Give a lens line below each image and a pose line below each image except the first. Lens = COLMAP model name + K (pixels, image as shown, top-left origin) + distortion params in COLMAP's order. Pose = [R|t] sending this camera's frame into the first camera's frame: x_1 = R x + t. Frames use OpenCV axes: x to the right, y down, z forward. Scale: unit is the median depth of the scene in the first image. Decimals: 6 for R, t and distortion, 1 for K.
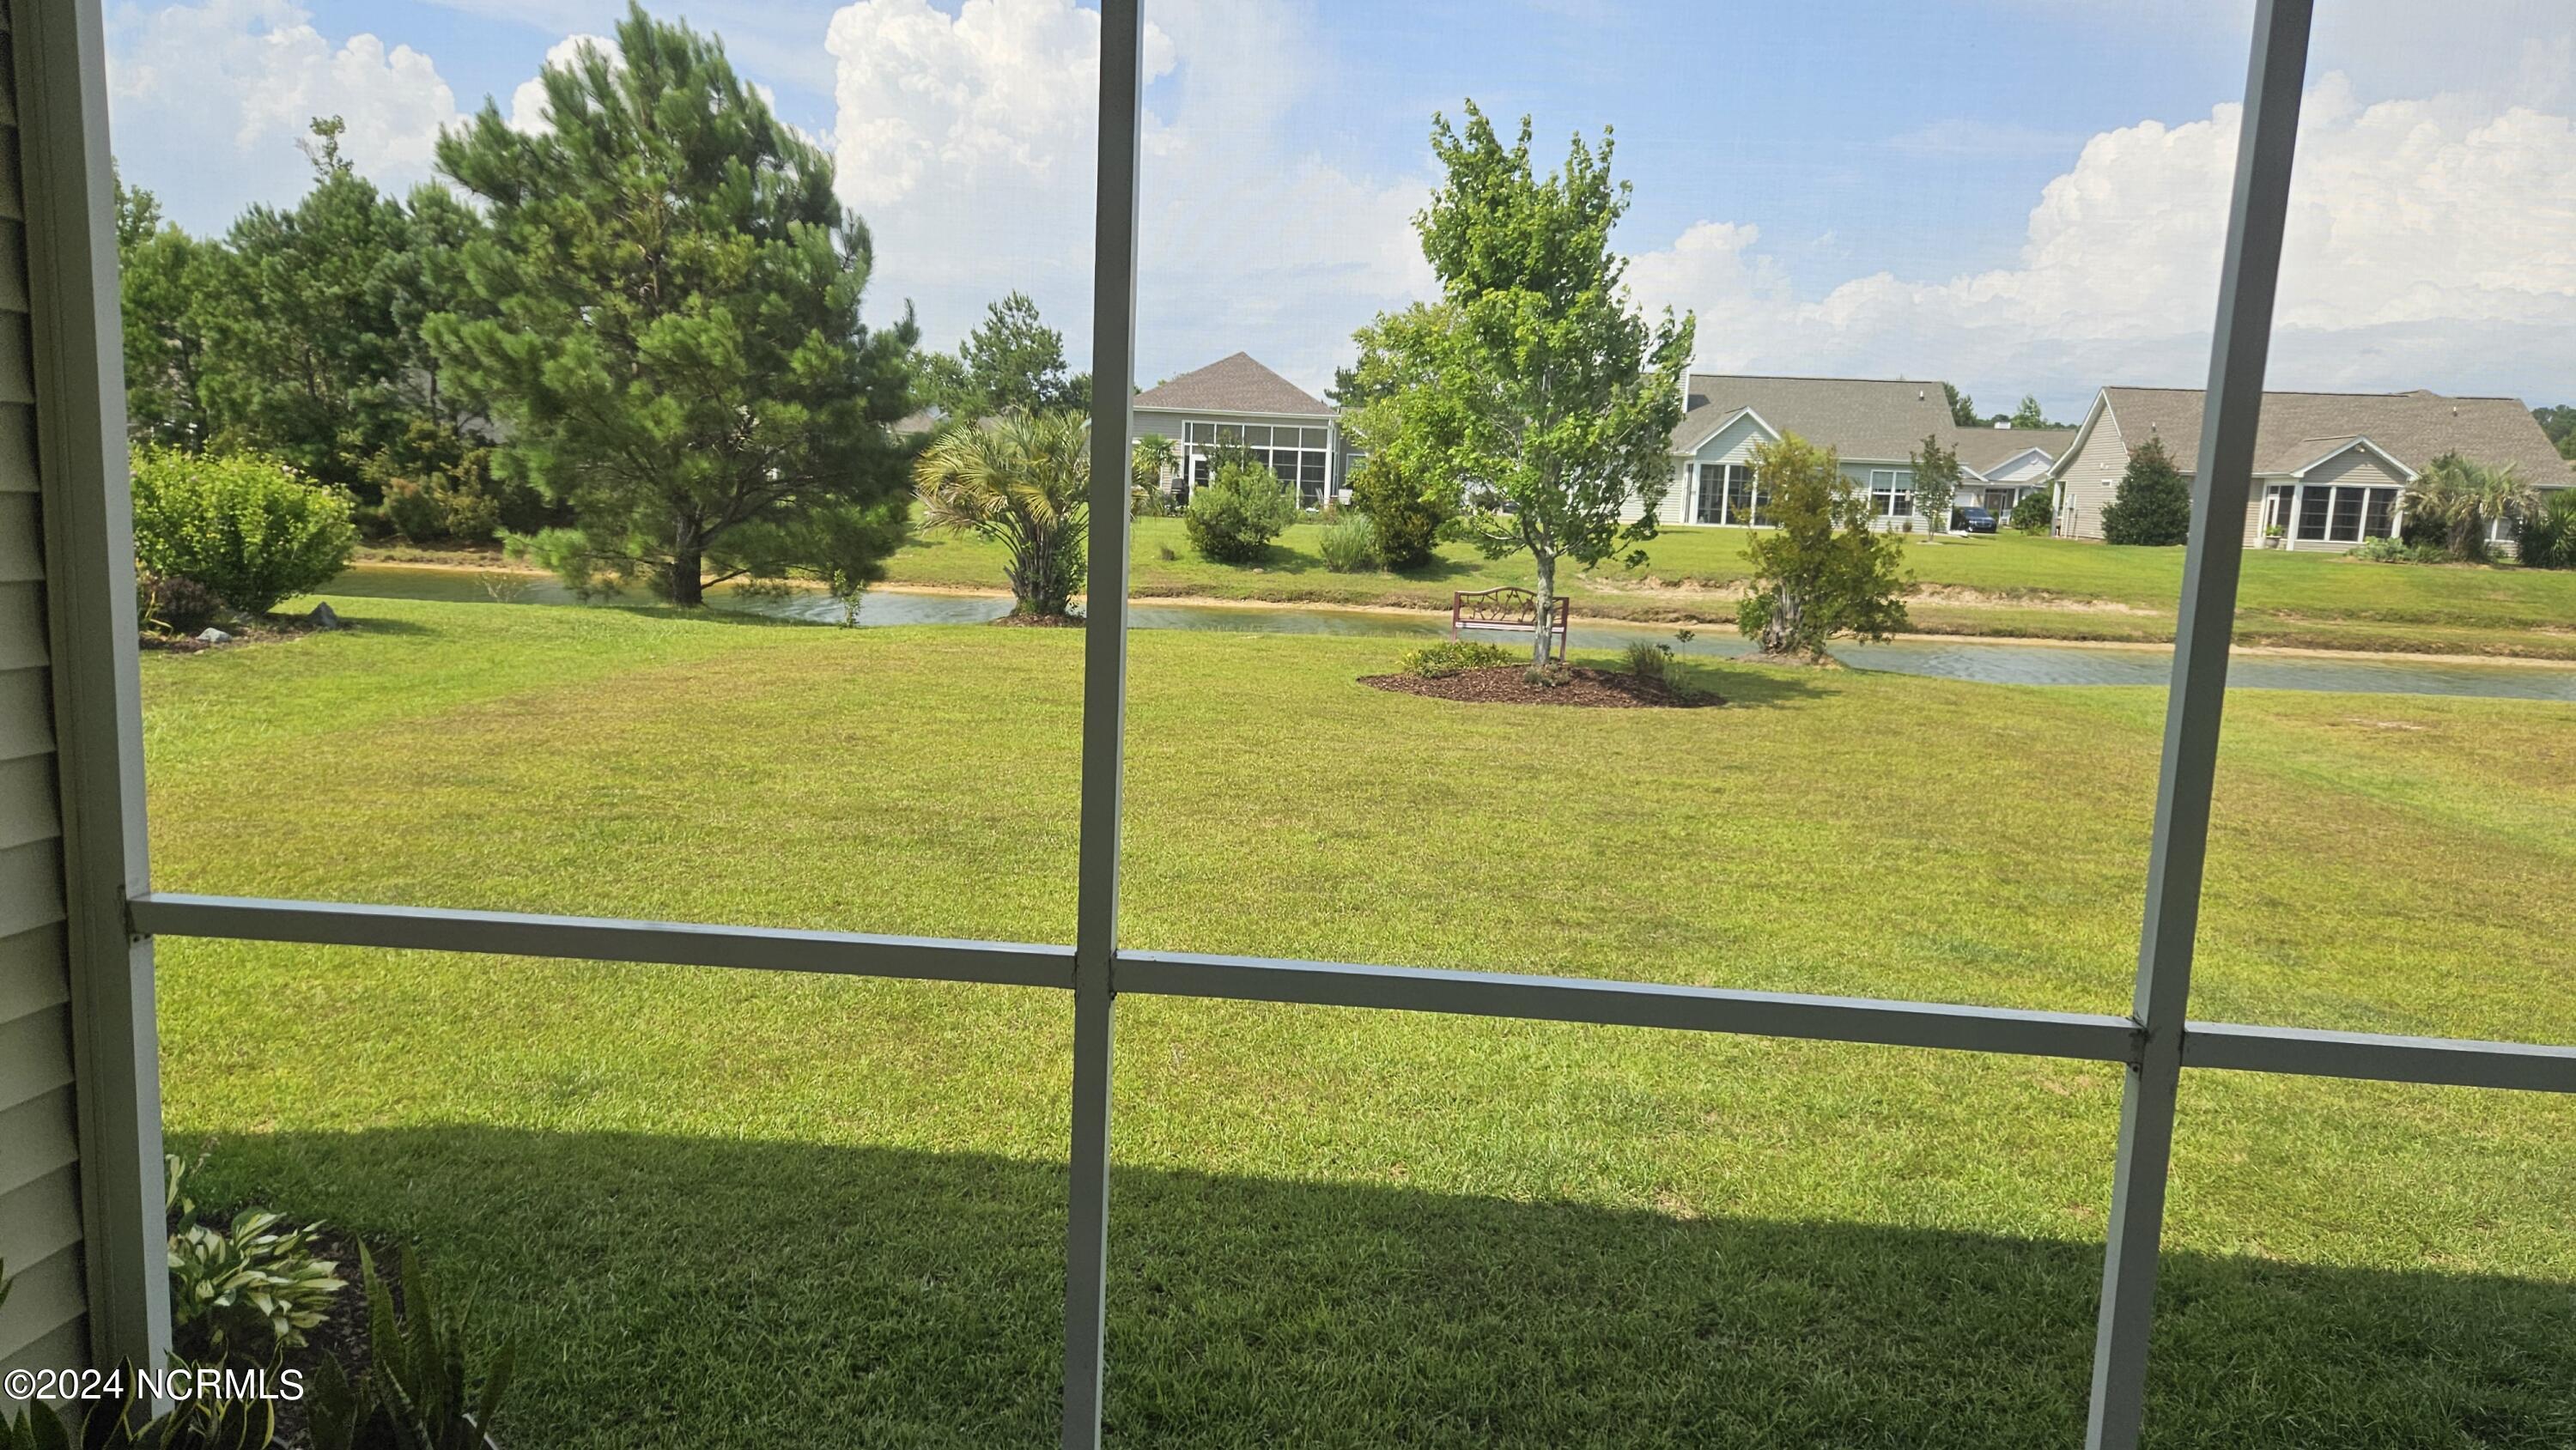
lens RADIAL K [[1724.9, 0, 1304.2], [0, 1724.9, 722.2], [0, 0, 1]] dist [0.072200, -0.045715]
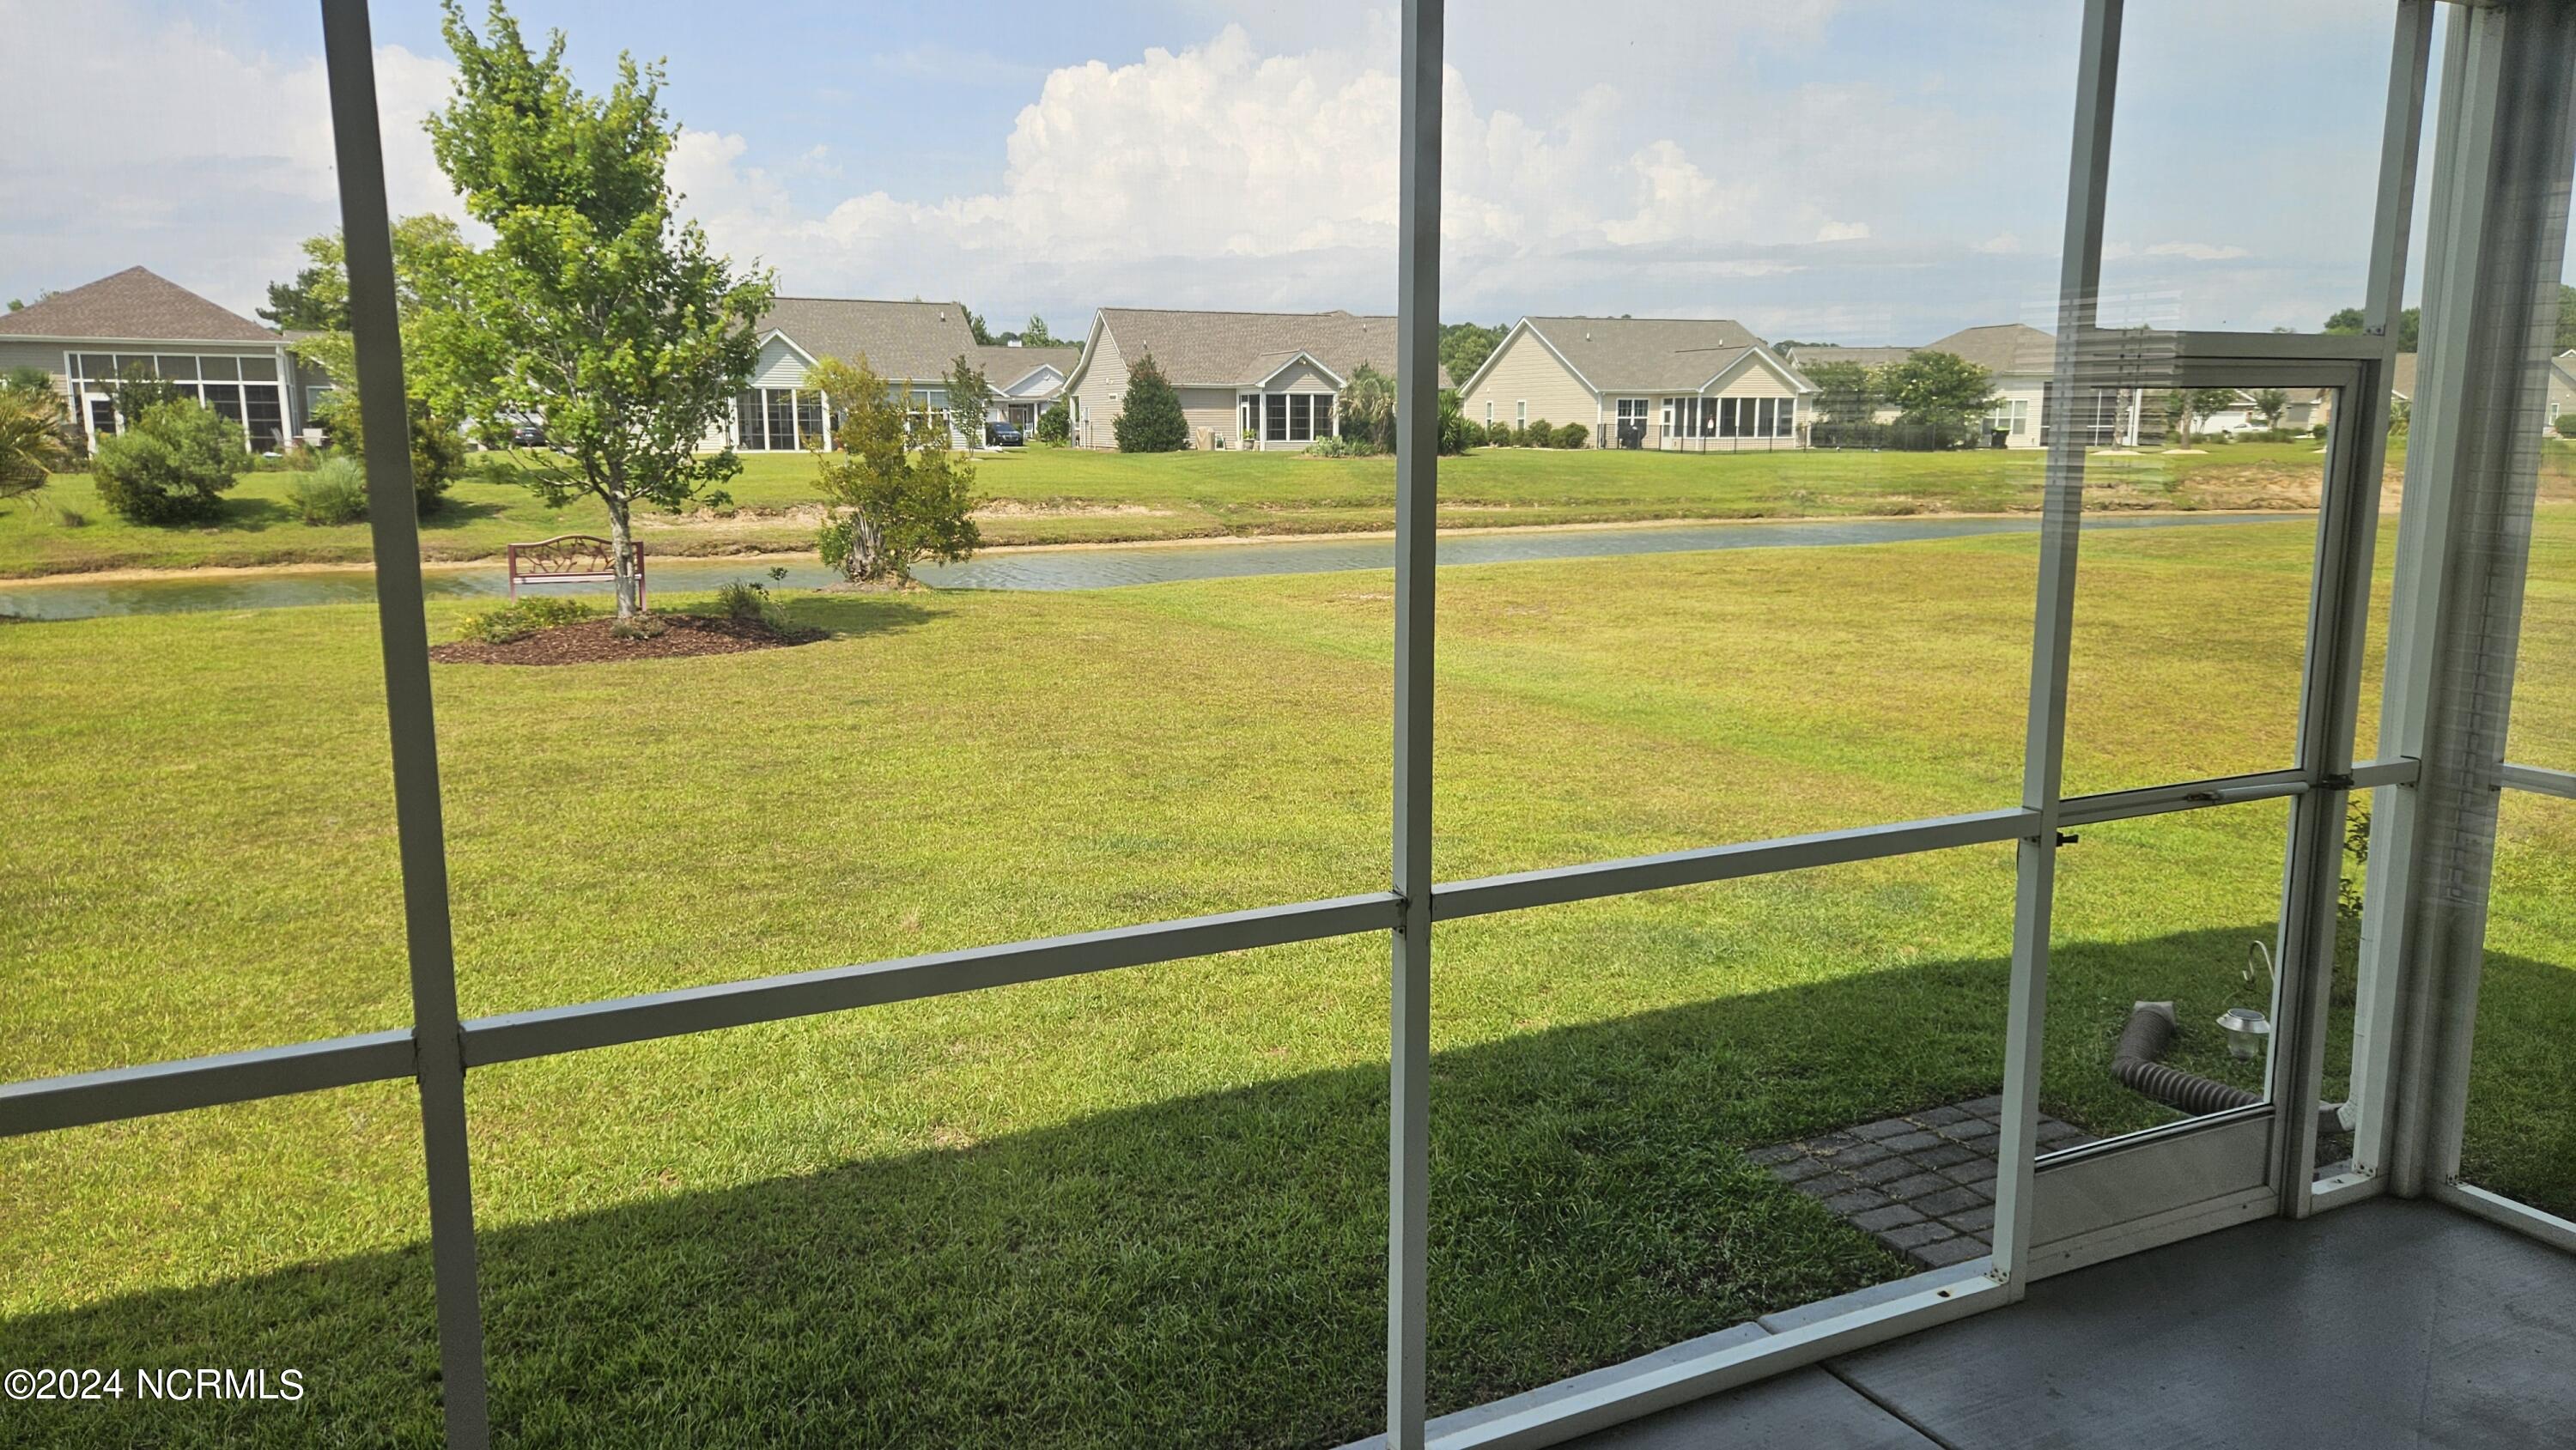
lens RADIAL K [[1724.9, 0, 1300.7], [0, 1724.9, 702.0], [0, 0, 1]] dist [0.072200, -0.045715]
pose [[0.858241, -0.125138, 0.497759, -0.009078], [0.108261, 0.992139, 0.062762, -0.002473], [-0.501700, 0.000023, 0.865042, -0.001130]]
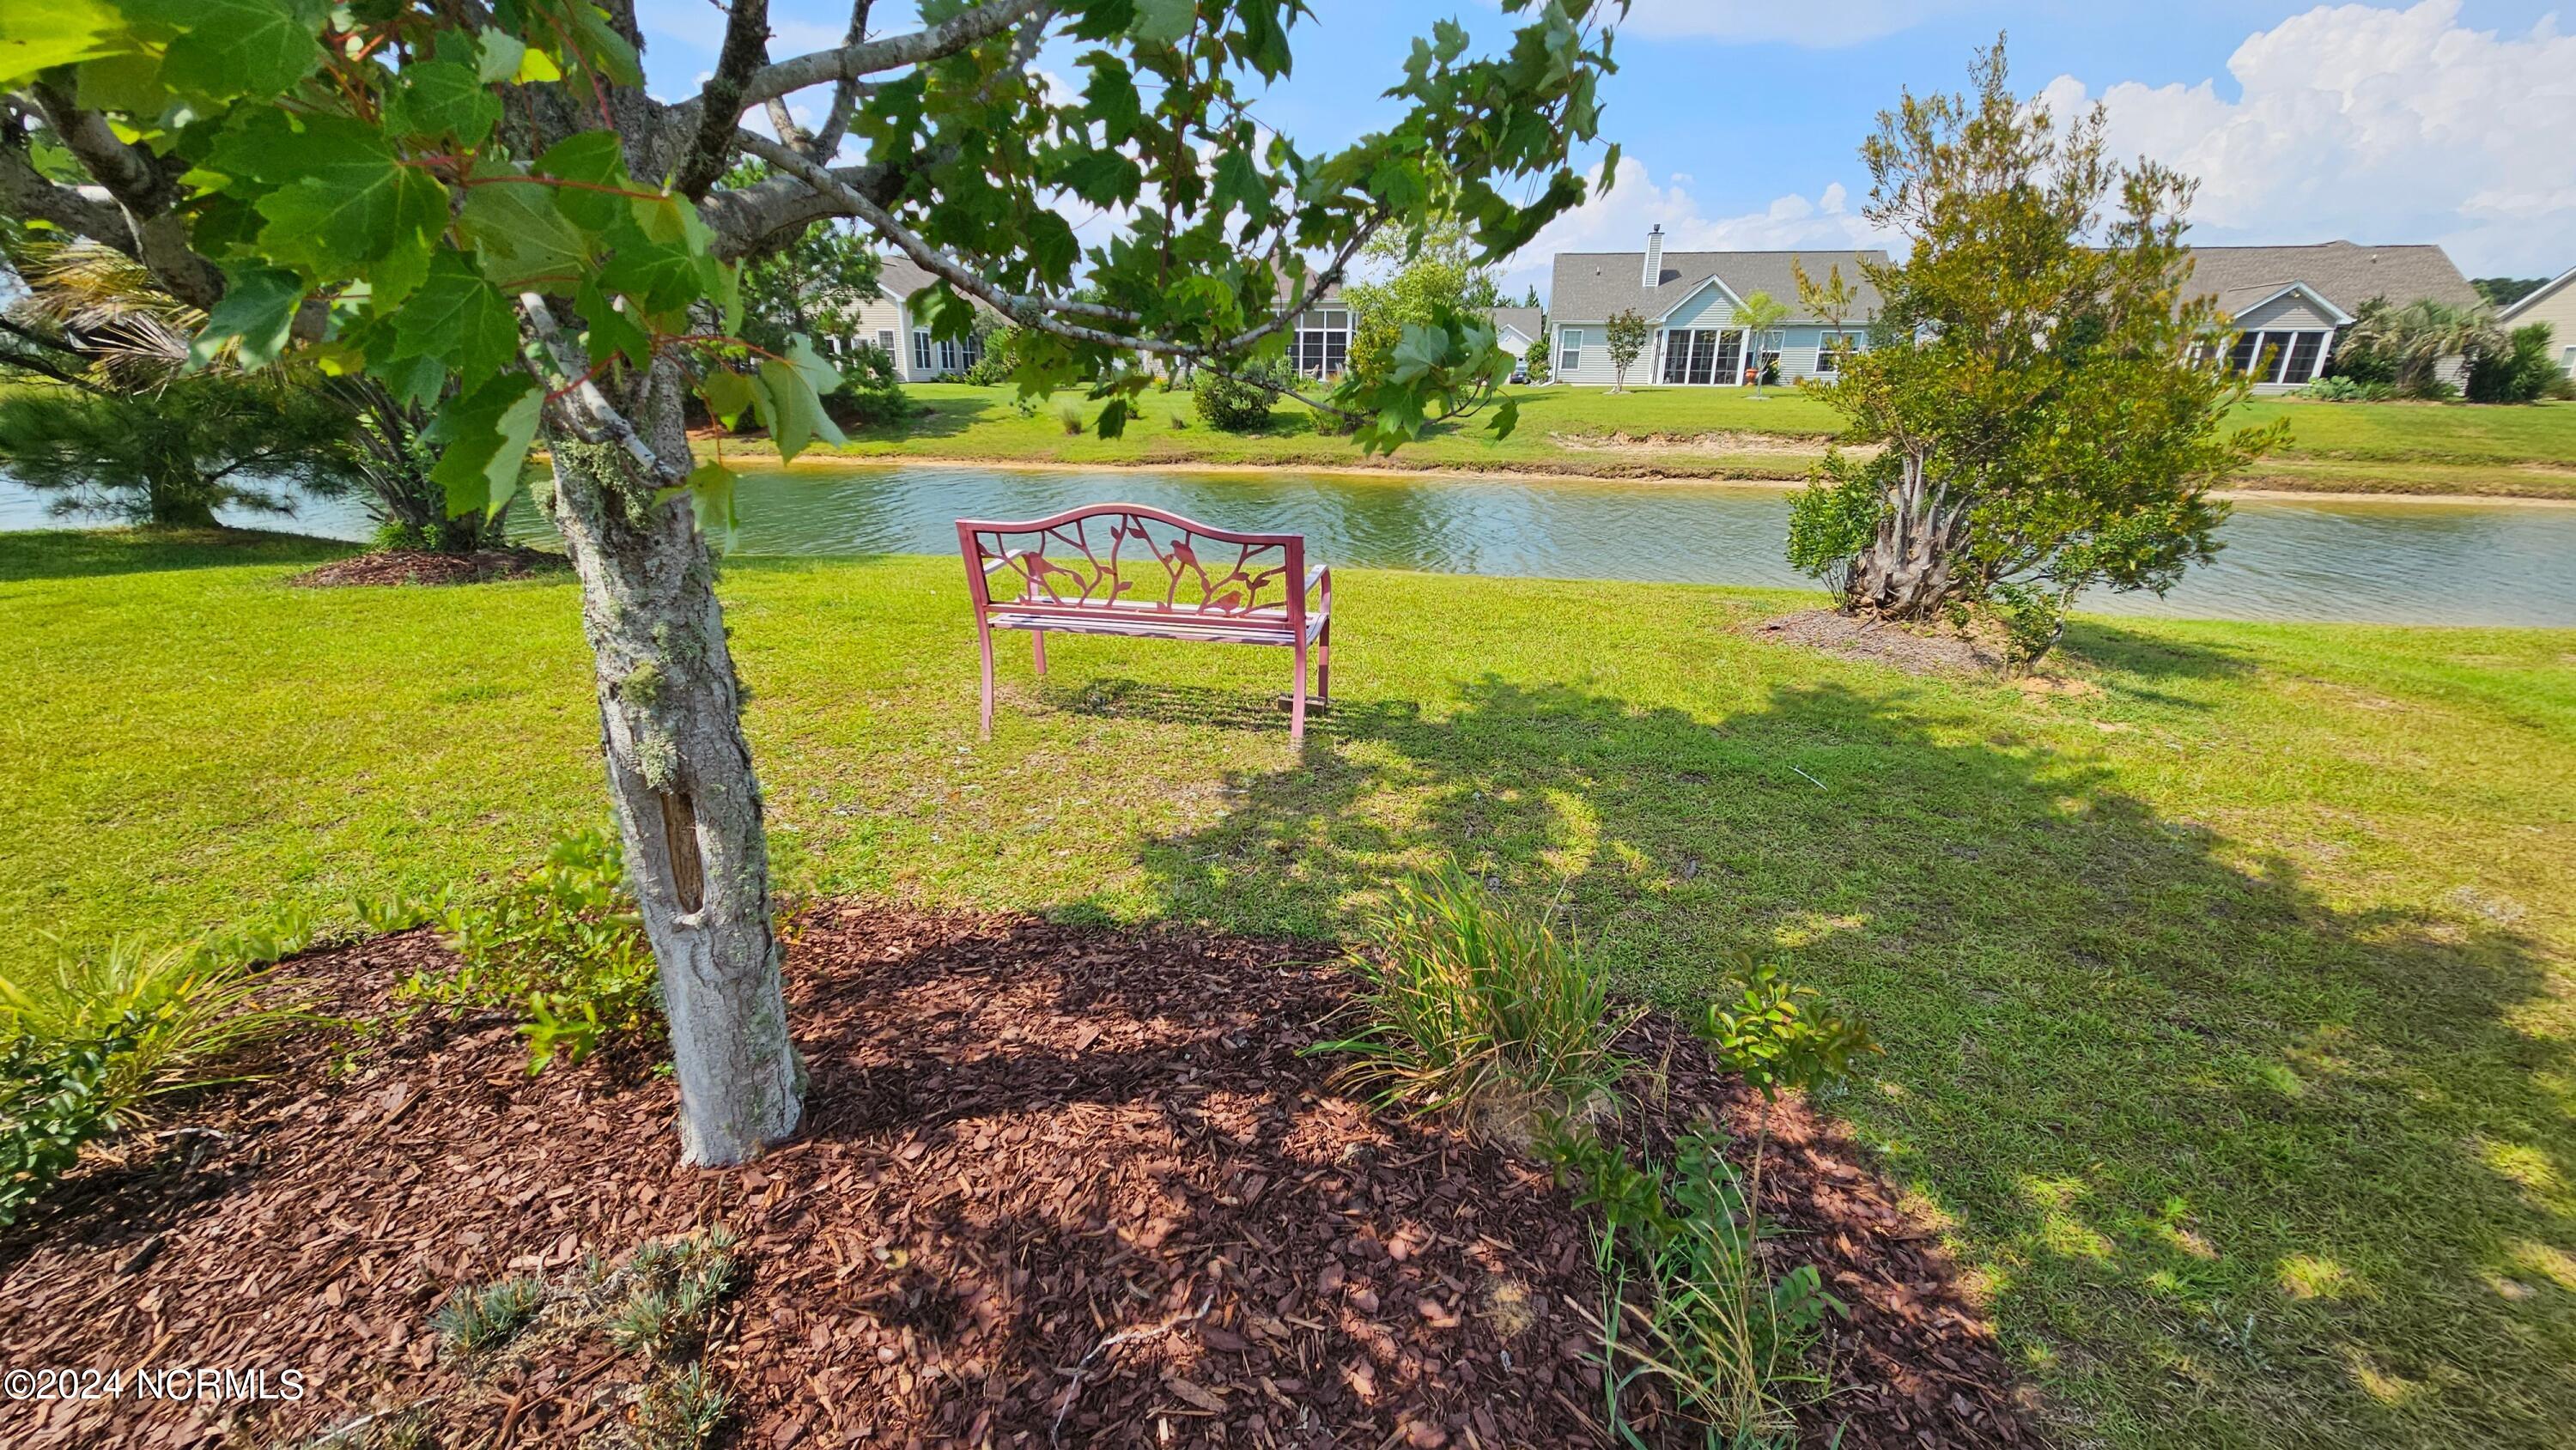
lens RADIAL K [[1057.2, 0, 1267.0], [0, 1057.2, 741.3], [0, 0, 1]] dist [-0.000006, -0.000308]
pose [[0.992940, 0.006618, -0.118431, 0.067087], [0.016549, 0.980948, 0.193565, -0.028833], [0.117456, -0.194159, 0.973913, 0.321086]]
